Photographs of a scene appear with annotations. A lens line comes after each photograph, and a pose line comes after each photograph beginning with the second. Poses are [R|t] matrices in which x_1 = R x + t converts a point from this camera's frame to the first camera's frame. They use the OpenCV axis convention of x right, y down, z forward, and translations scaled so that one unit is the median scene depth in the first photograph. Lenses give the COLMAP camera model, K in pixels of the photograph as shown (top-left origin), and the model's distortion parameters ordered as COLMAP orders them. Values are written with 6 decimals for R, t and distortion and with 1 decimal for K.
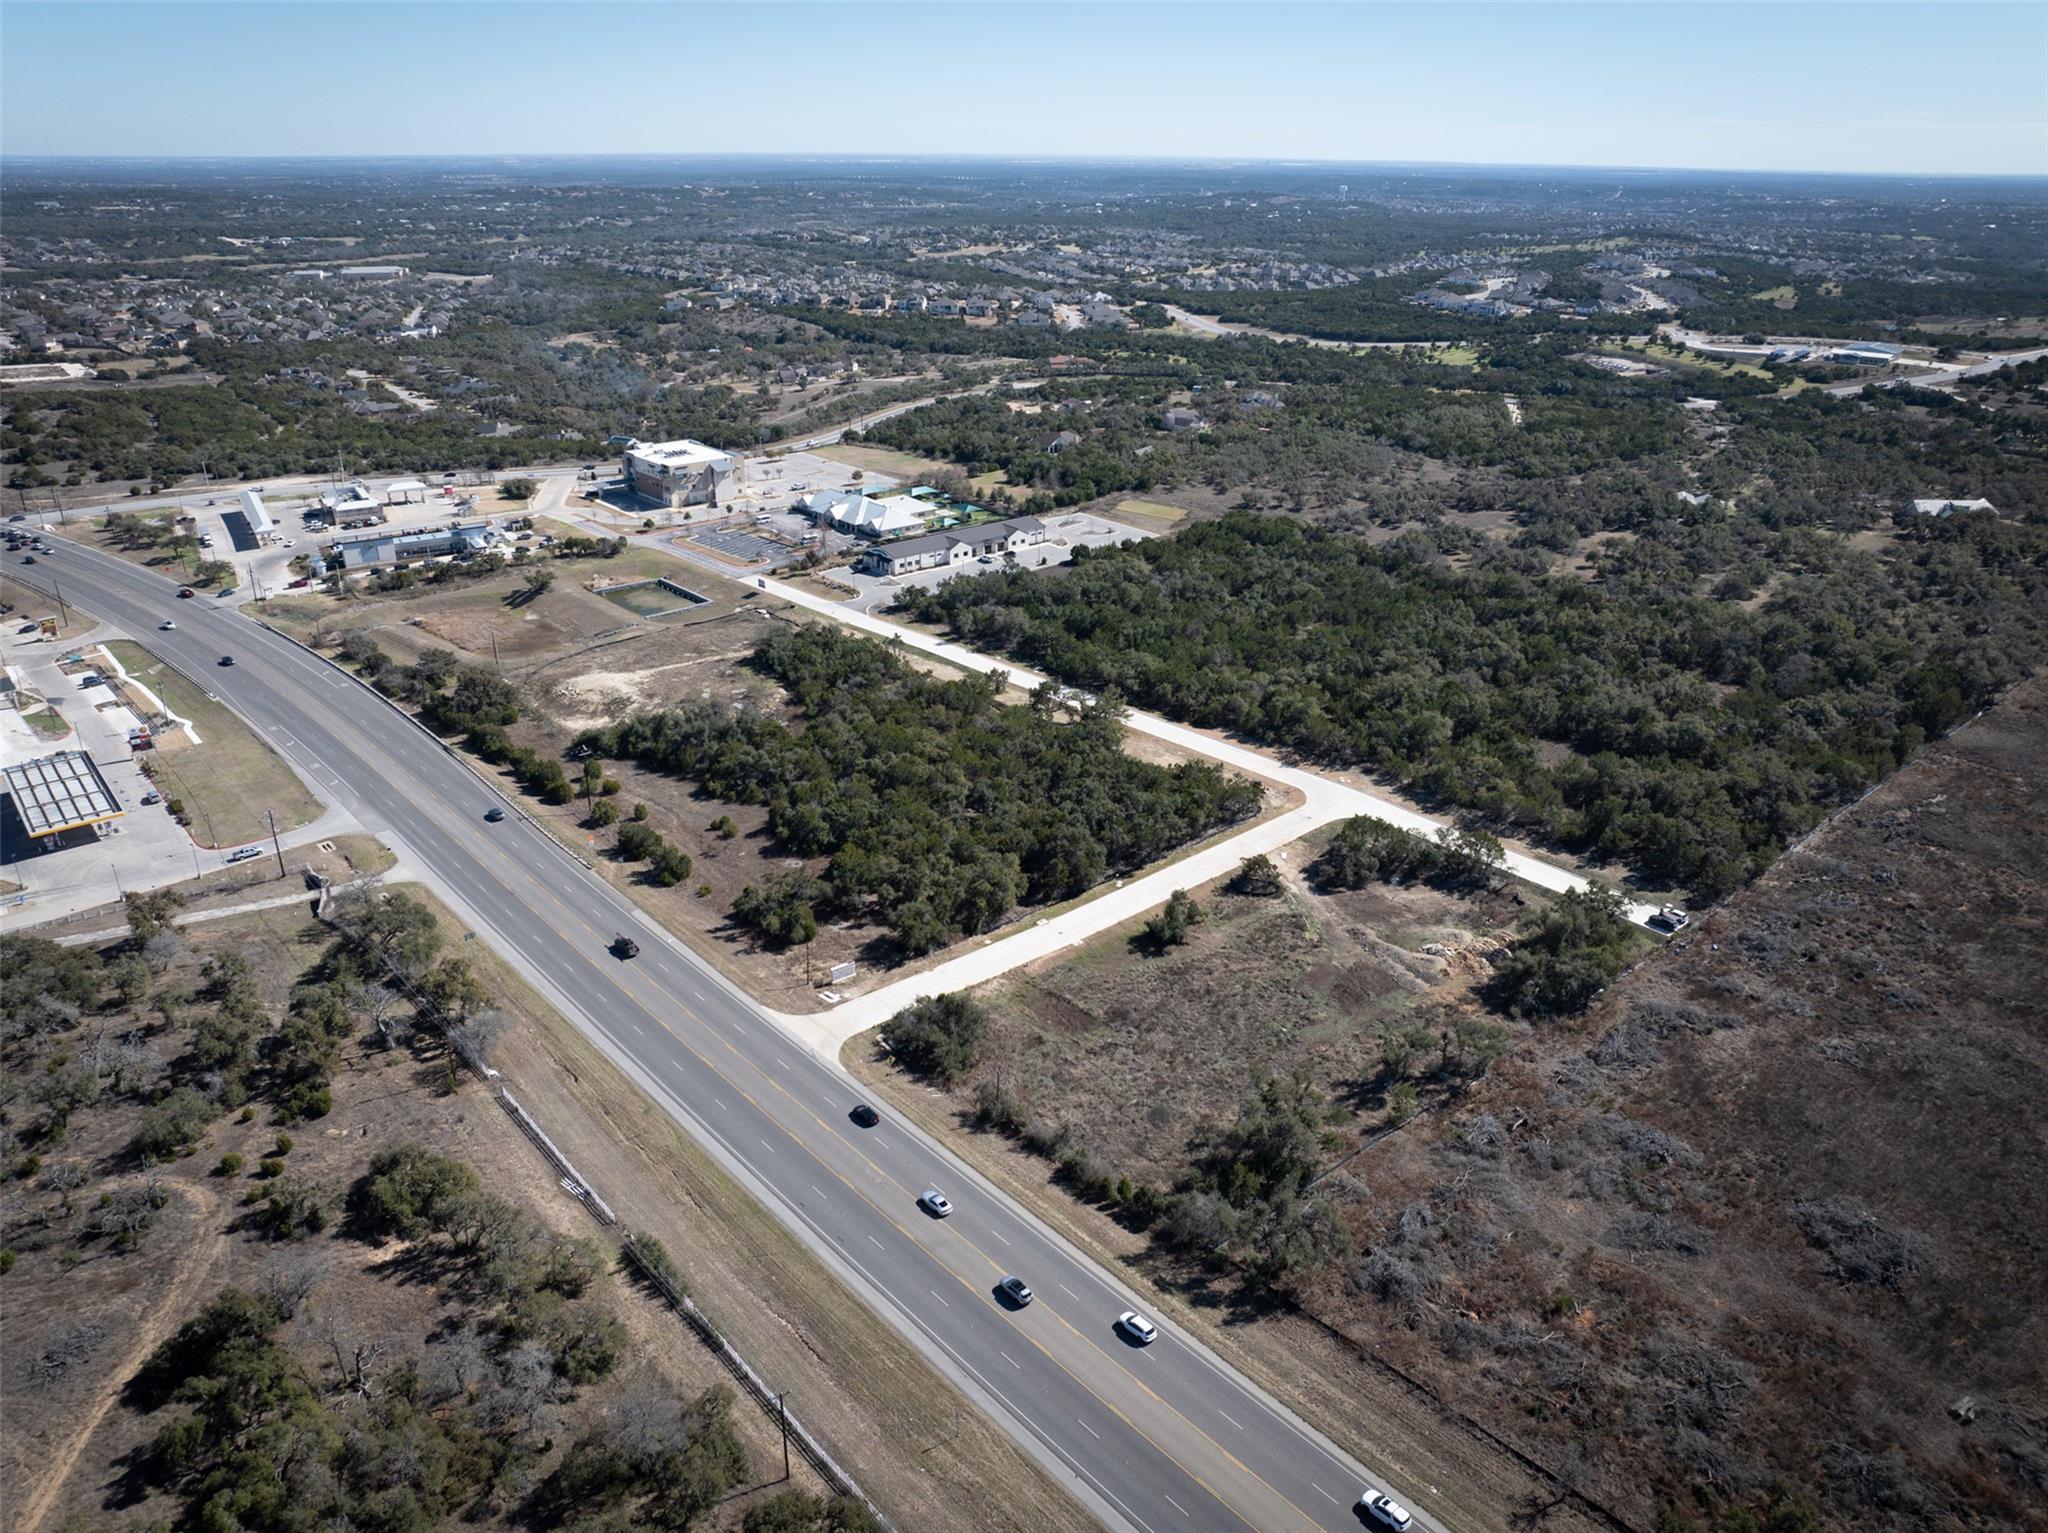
lens RADIAL K [[1454.5, 0, 1035.7], [0, 1454.5, 762.0], [0, 0, 1]] dist [-0.030841, 0.001755]
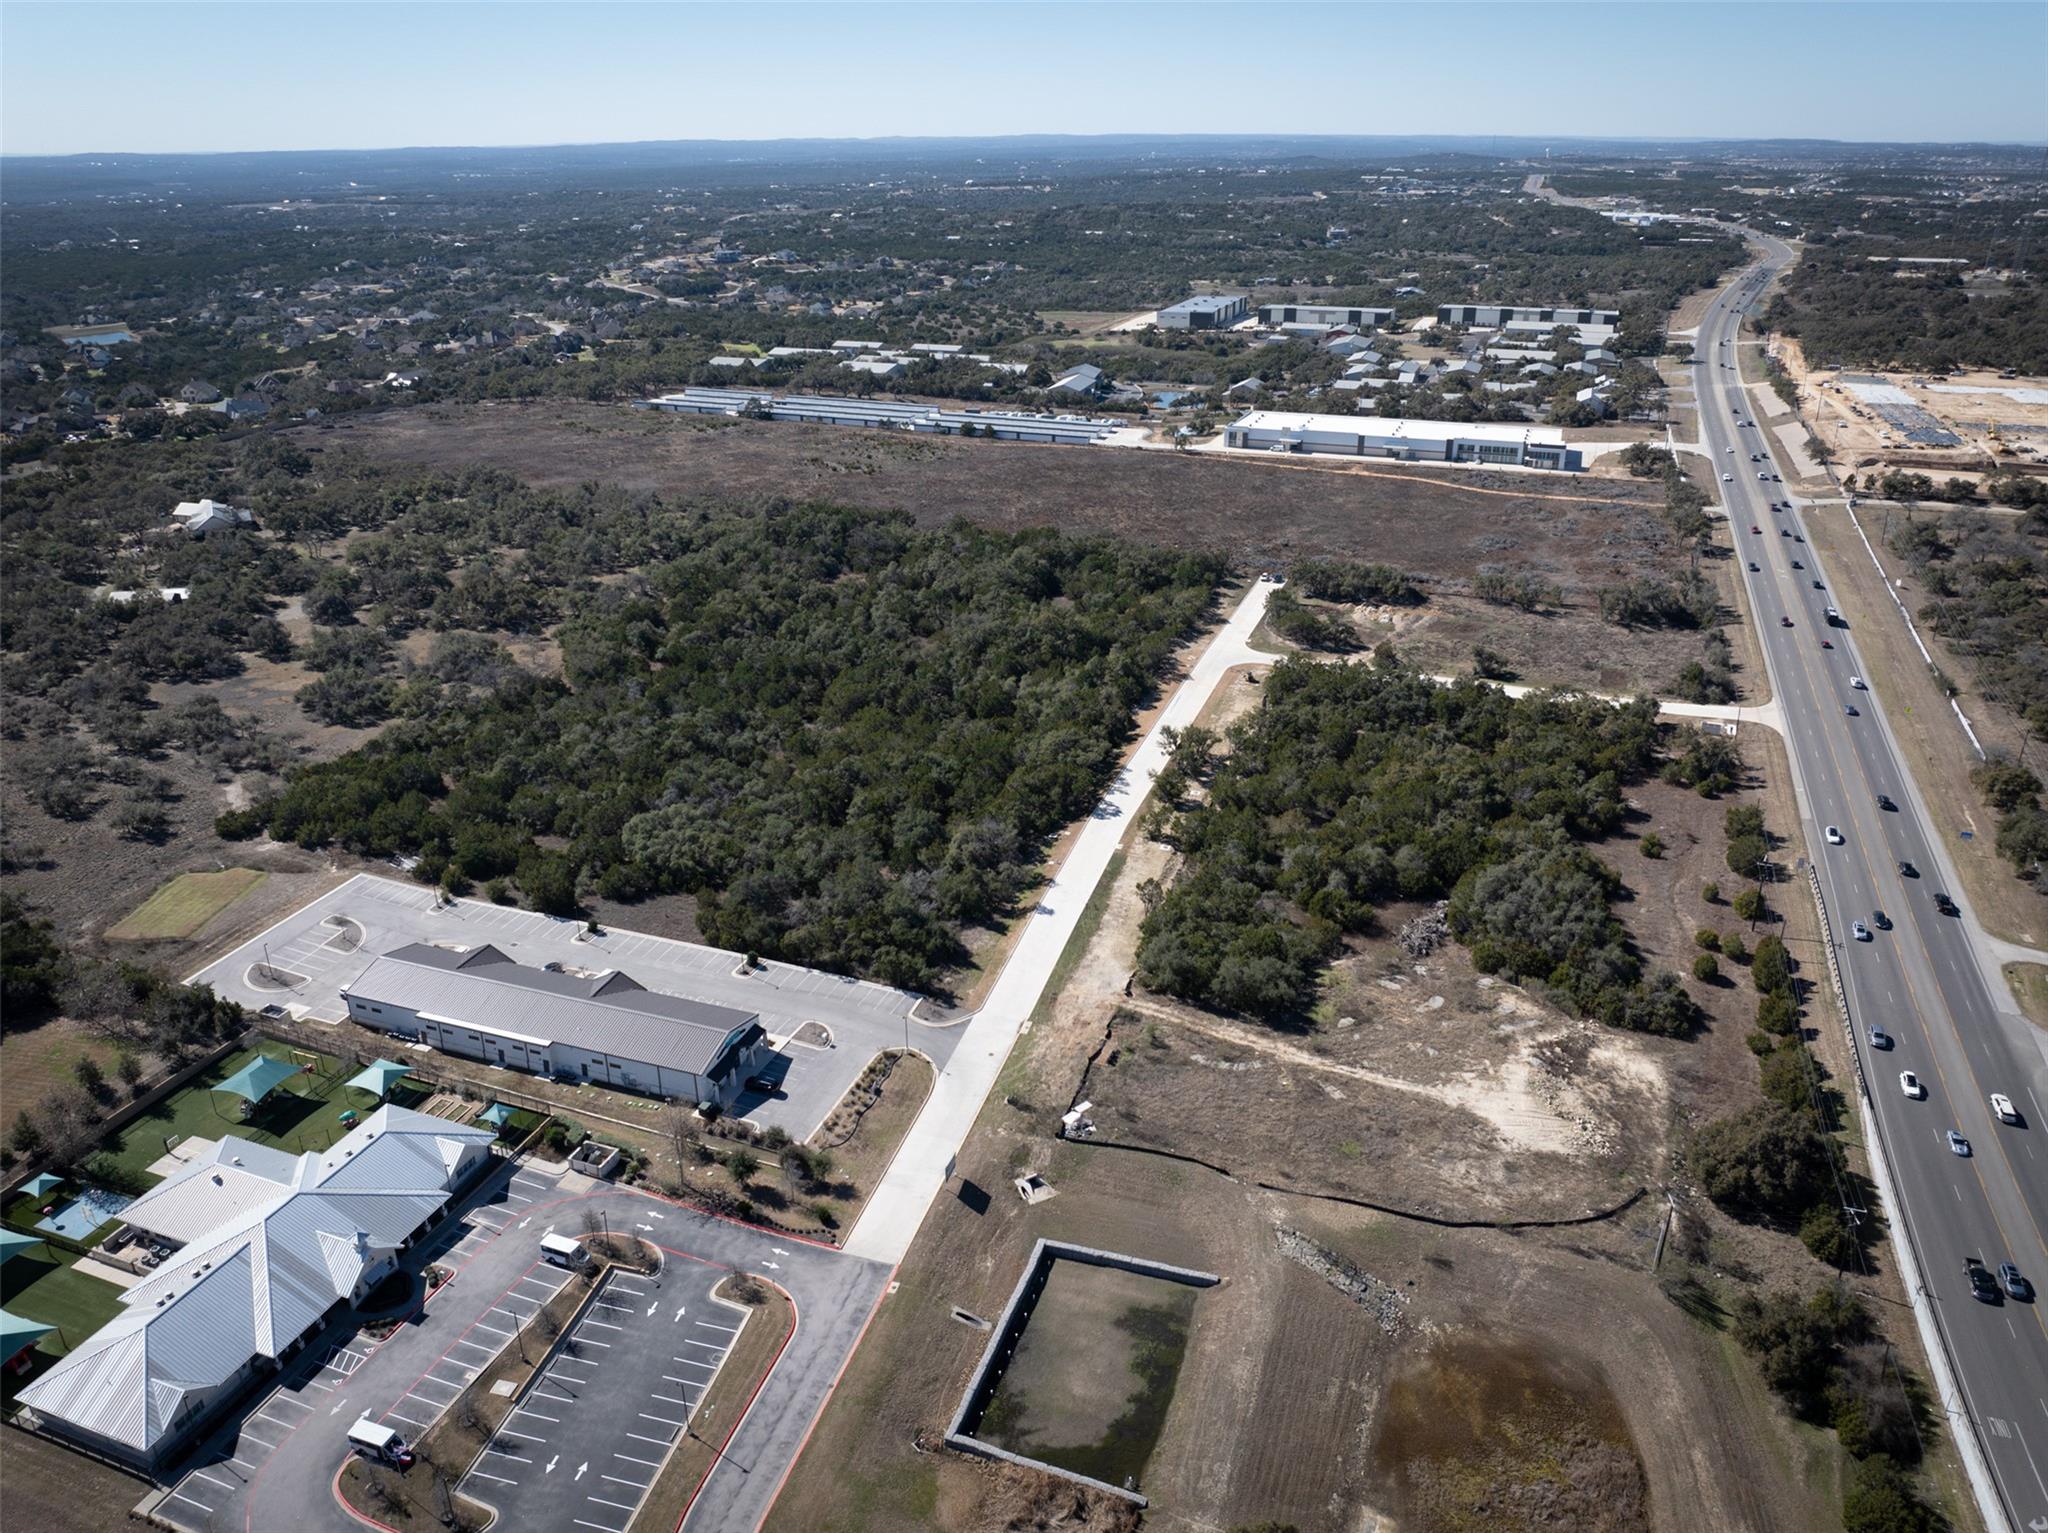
lens RADIAL K [[1454.5, 0, 1035.7], [0, 1454.5, 762.0], [0, 0, 1]] dist [-0.030841, 0.001755]
pose [[-0.494669, -0.353029, 0.794150, -0.747639], [0.343298, 0.760094, 0.551727, -0.662596], [-0.798404, 0.545552, -0.254800, 1.522506]]
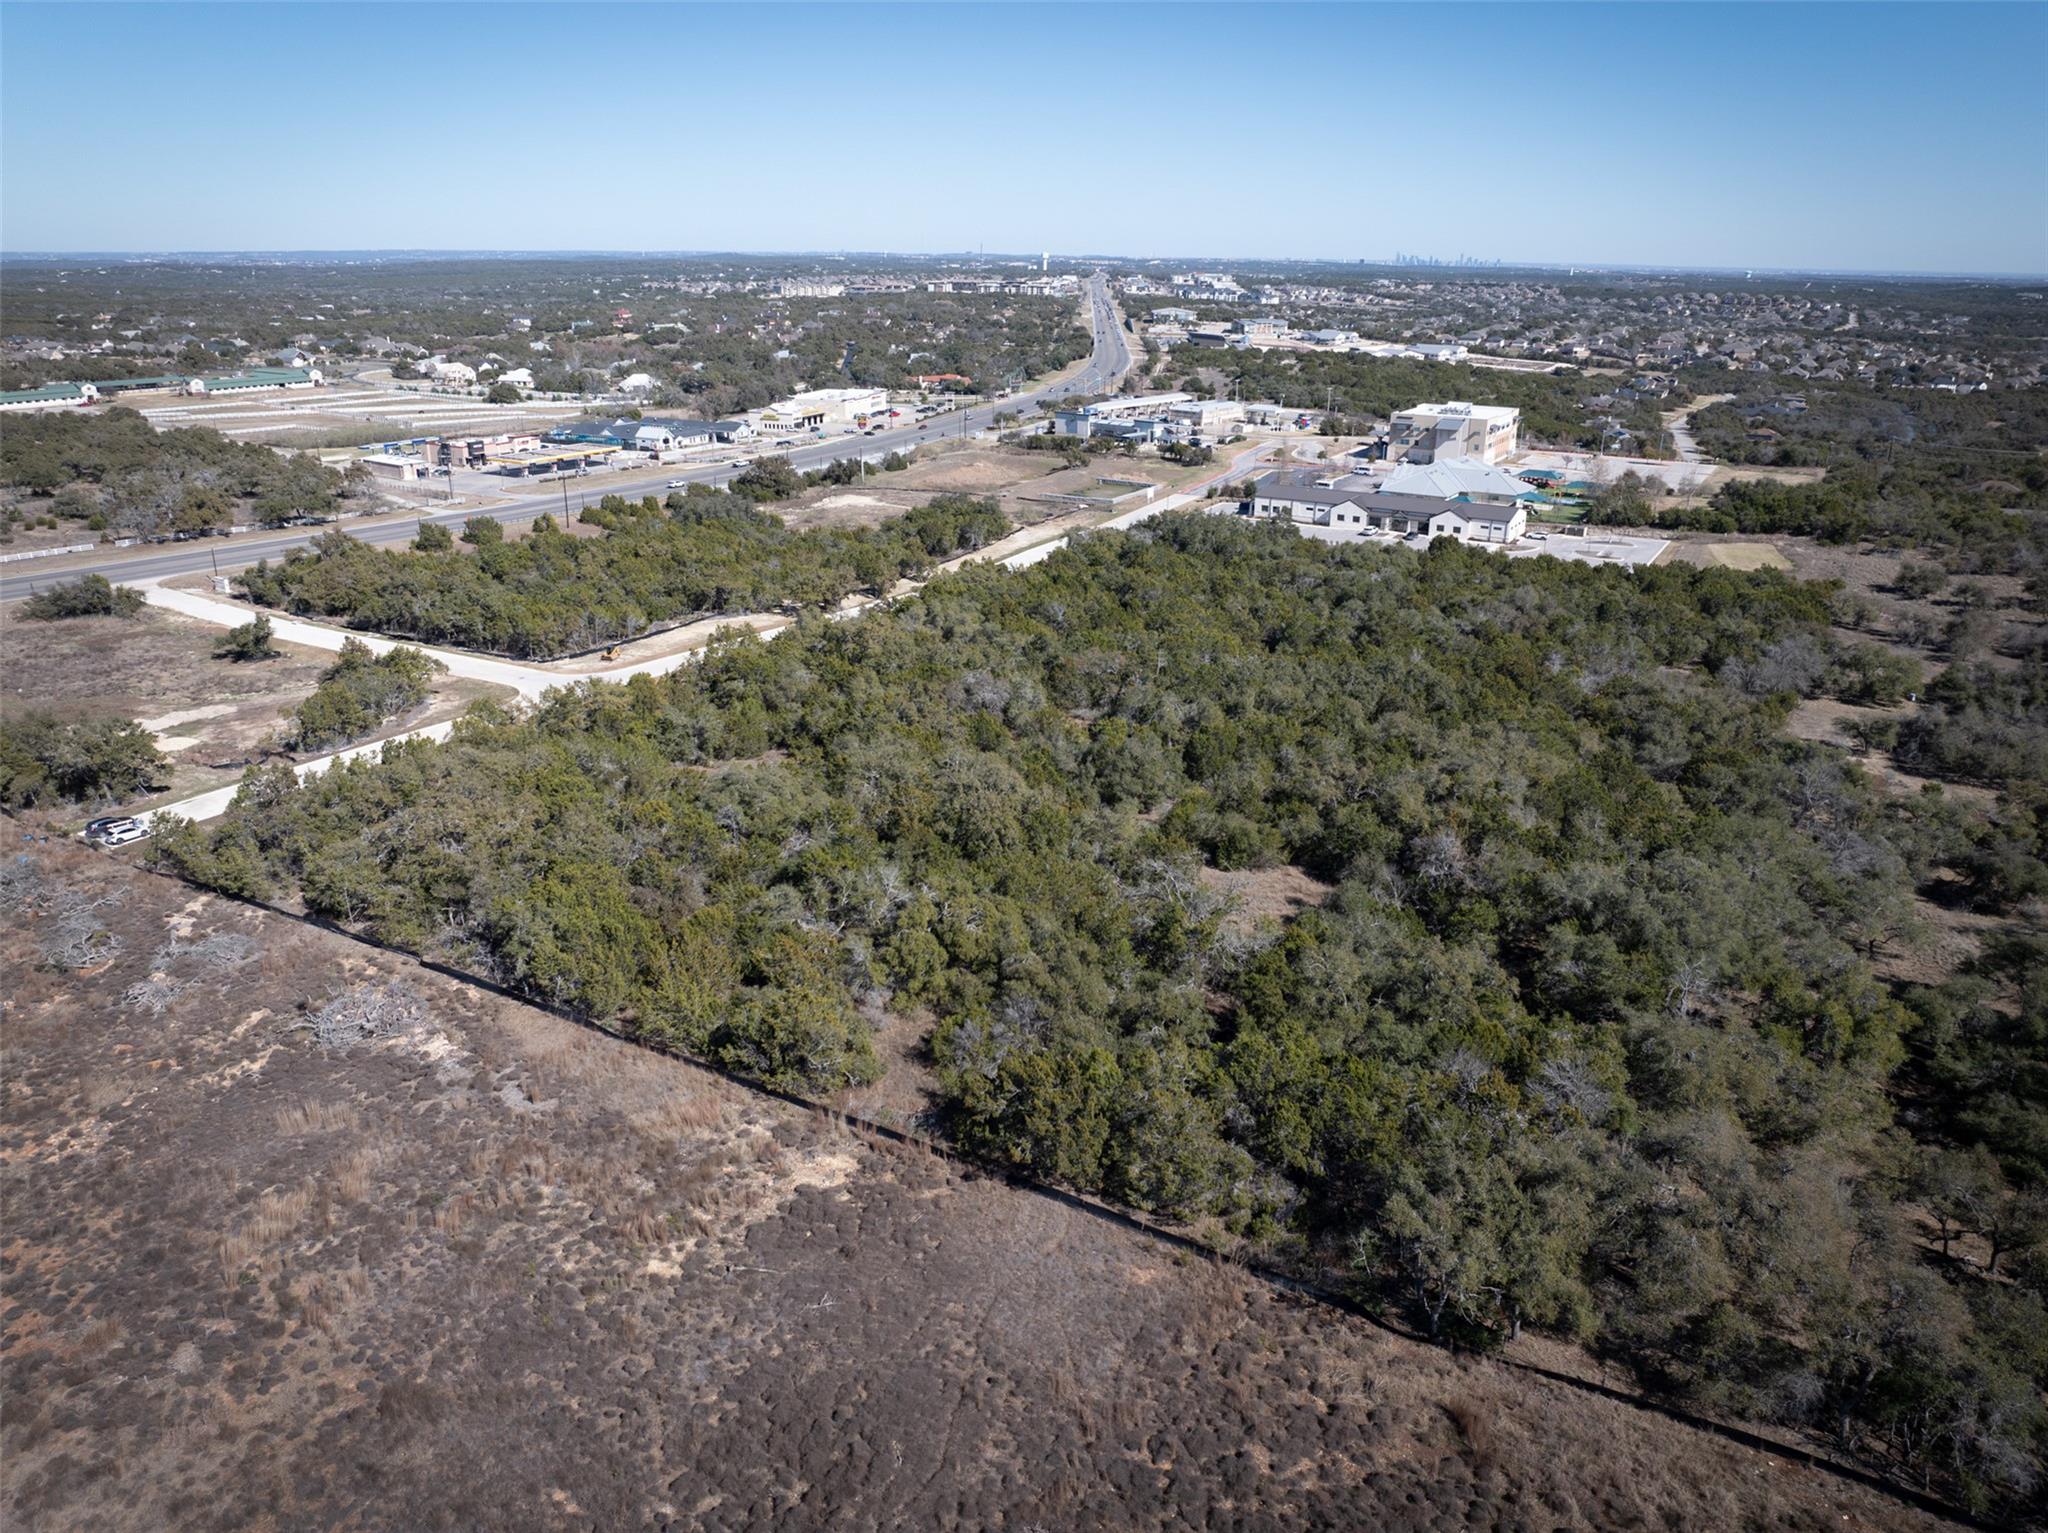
lens RADIAL K [[1434.0, 0, 1024.0], [0, 1434.0, 766.5], [0, 0, 1]] dist [-0.038974, 0.007728]
pose [[0.300508, 0.321761, -0.897867, 0.951866], [-0.383487, 0.902694, 0.195141, -0.167720], [0.873288, 0.285679, 0.394658, 0.936061]]
